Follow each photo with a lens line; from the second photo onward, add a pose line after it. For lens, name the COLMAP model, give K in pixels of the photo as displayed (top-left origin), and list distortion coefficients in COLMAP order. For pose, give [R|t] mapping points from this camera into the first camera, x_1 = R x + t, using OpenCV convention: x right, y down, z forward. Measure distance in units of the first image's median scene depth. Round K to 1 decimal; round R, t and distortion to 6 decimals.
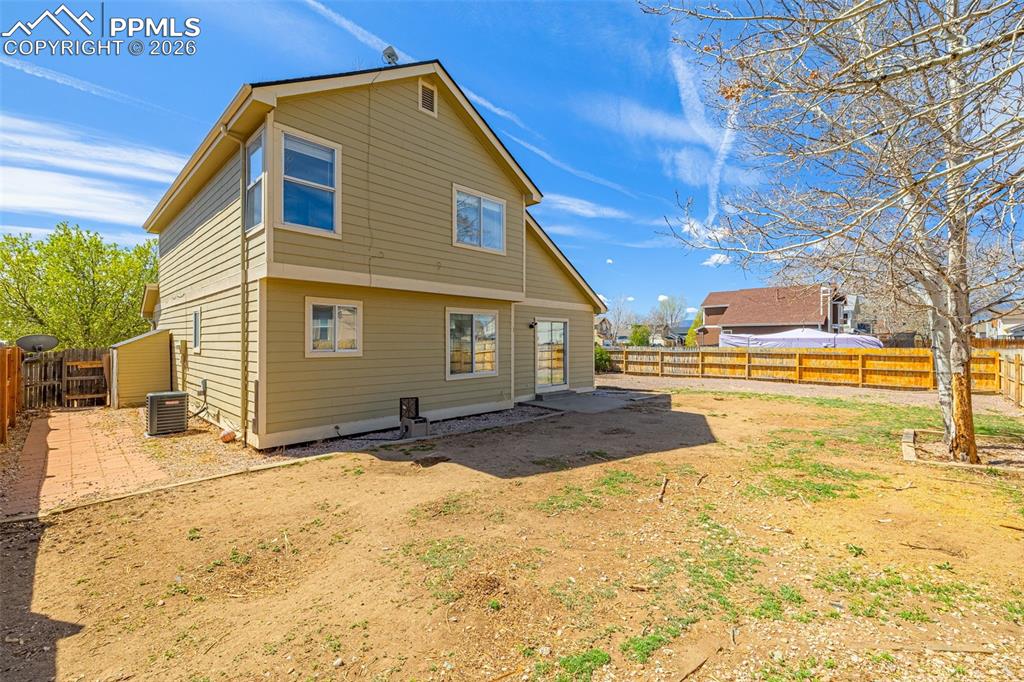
lens RADIAL K [[434.0, 0, 511.0], [0, 434.0, 341.2], [0, 0, 1]] dist [0.001032, -0.000130]
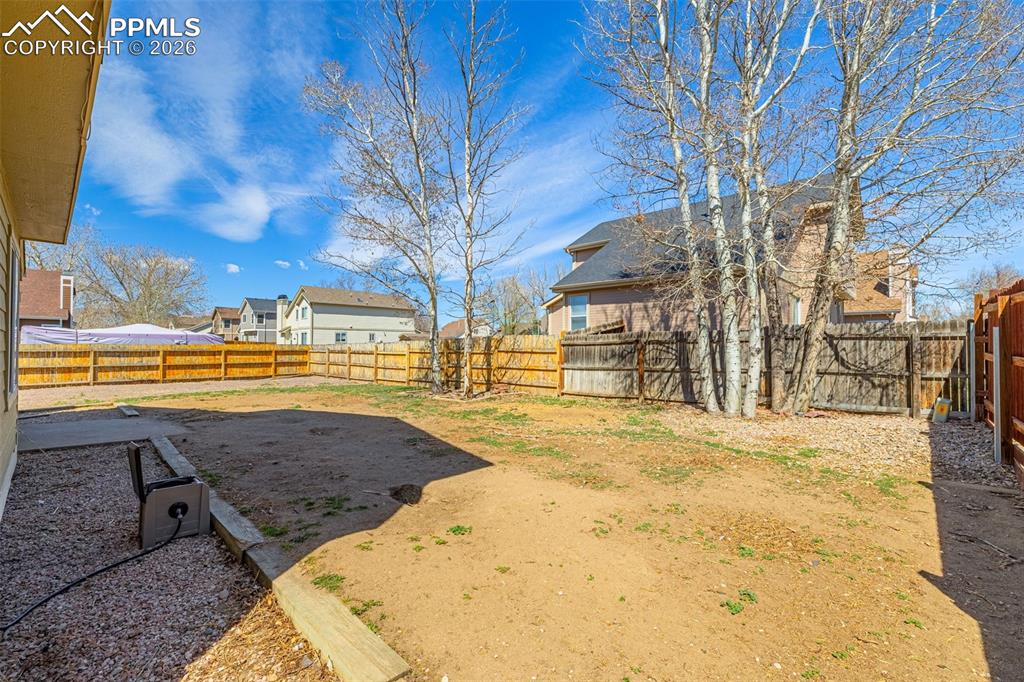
lens RADIAL K [[434.0, 0, 511.0], [0, 434.0, 341.2], [0, 0, 1]] dist [0.001032, -0.000130]
pose [[-0.013067, 0.008779, 0.999876, -0.289997], [-0.003732, 0.999954, -0.008829, 0.014577], [-0.999908, -0.003847, -0.013033, 0.286212]]
